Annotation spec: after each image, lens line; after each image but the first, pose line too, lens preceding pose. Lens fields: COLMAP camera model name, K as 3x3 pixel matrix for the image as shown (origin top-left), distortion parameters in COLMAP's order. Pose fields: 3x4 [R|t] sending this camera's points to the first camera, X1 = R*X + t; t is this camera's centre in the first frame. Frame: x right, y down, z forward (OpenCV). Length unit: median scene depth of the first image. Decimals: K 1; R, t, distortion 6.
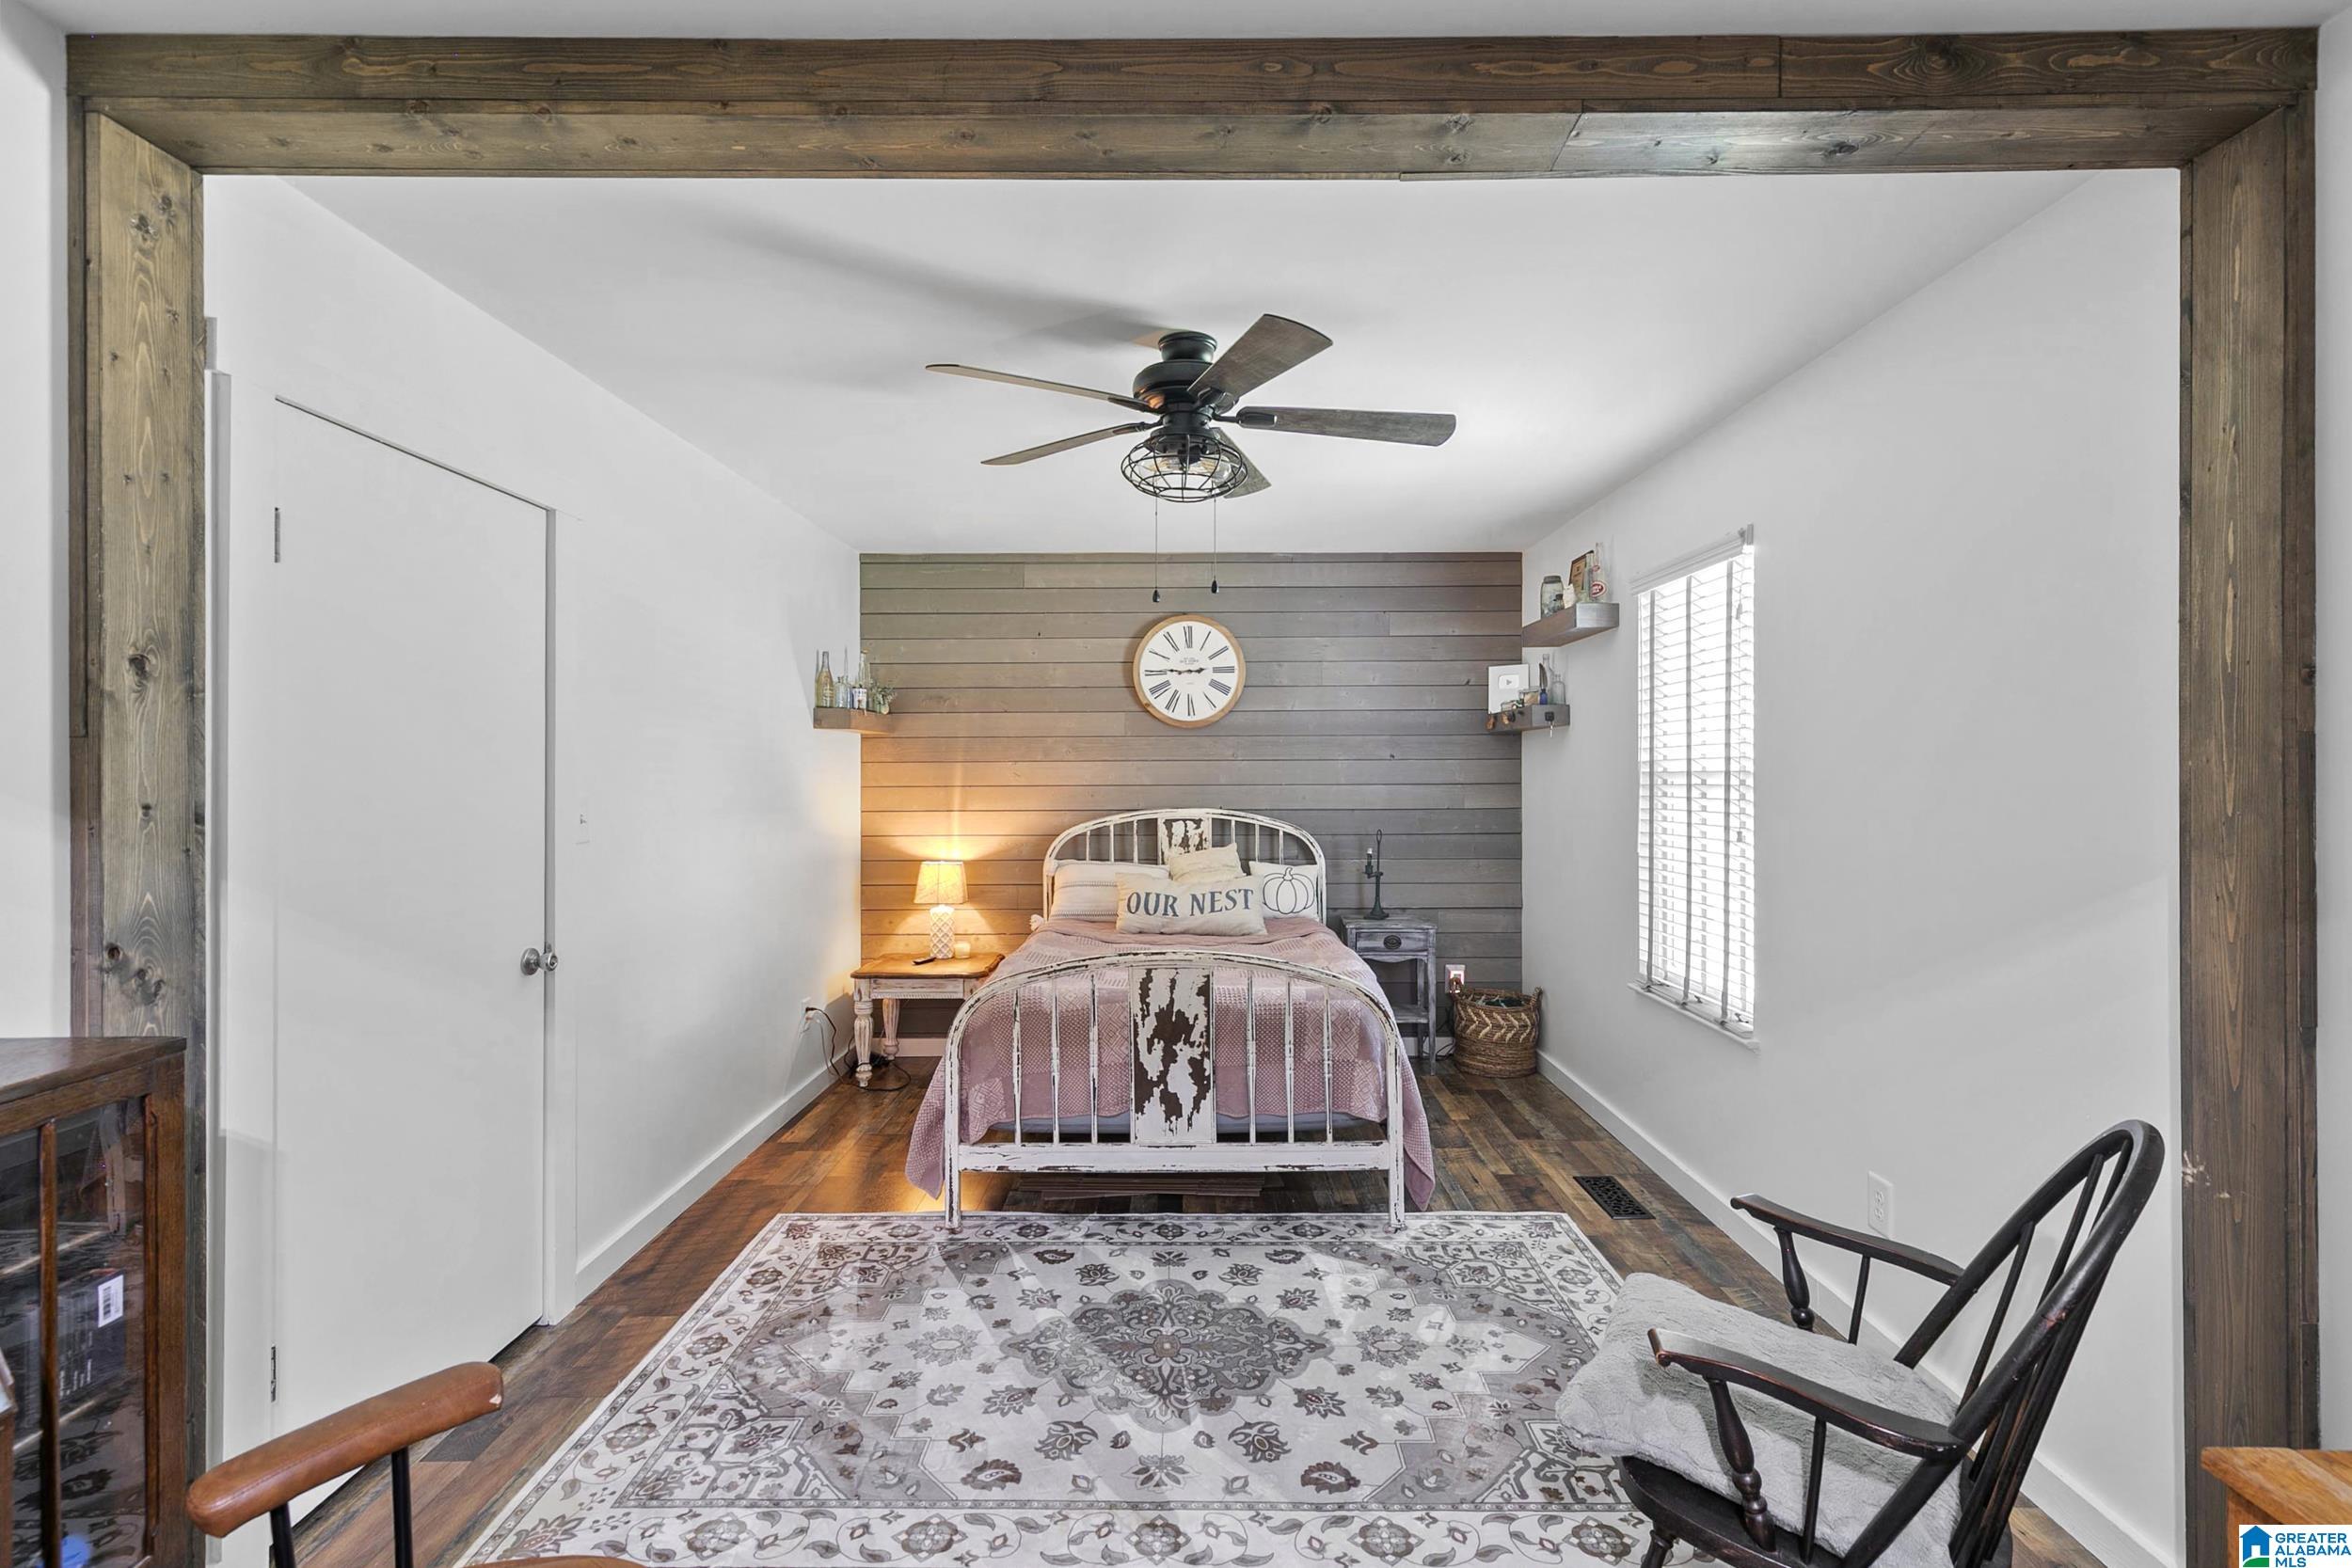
lens RADIAL K [[1062.9, 0, 1187.0], [0, 1062.9, 773.8], [0, 0, 1]] dist [0.003312, 0.002170]
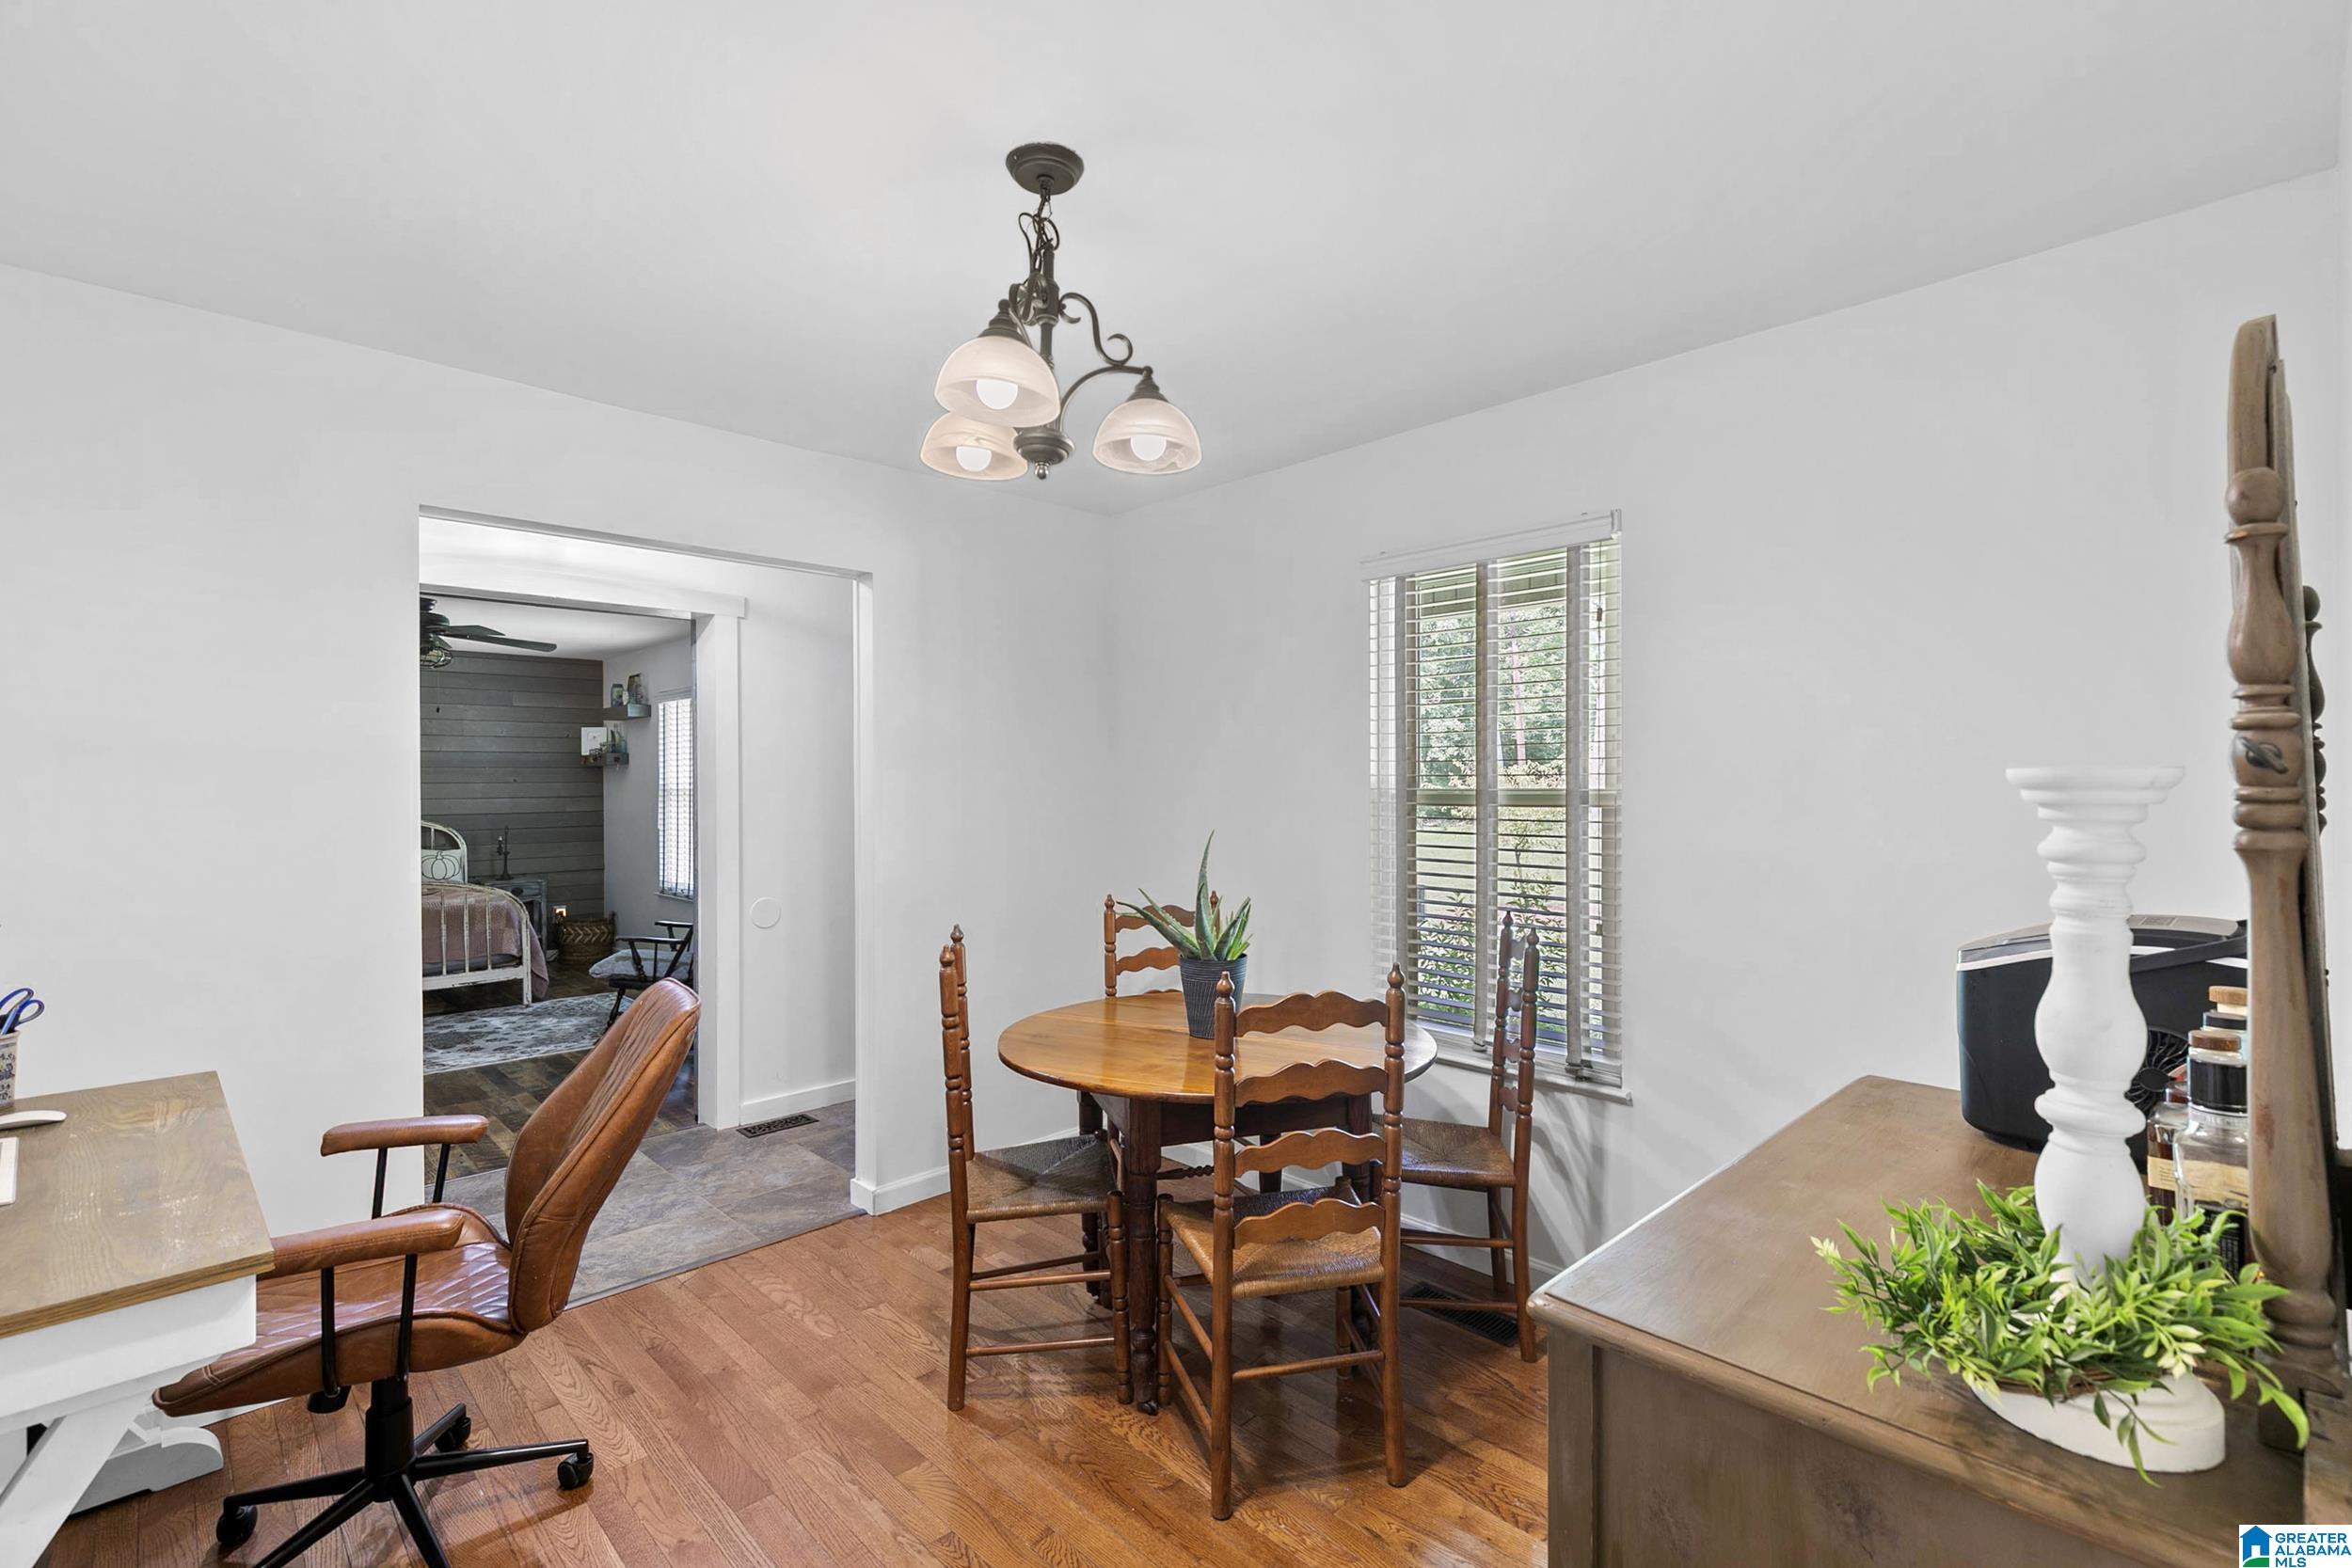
lens RADIAL K [[1062.9, 0, 1198.3], [0, 1062.9, 788.0], [0, 0, 1]] dist [0.003312, 0.002170]
pose [[0.707530, -0.003637, 0.706674, -0.231633], [0.006413, 0.999979, -0.001275, 0.004040], [-0.706654, 0.005434, 0.707538, -0.943170]]
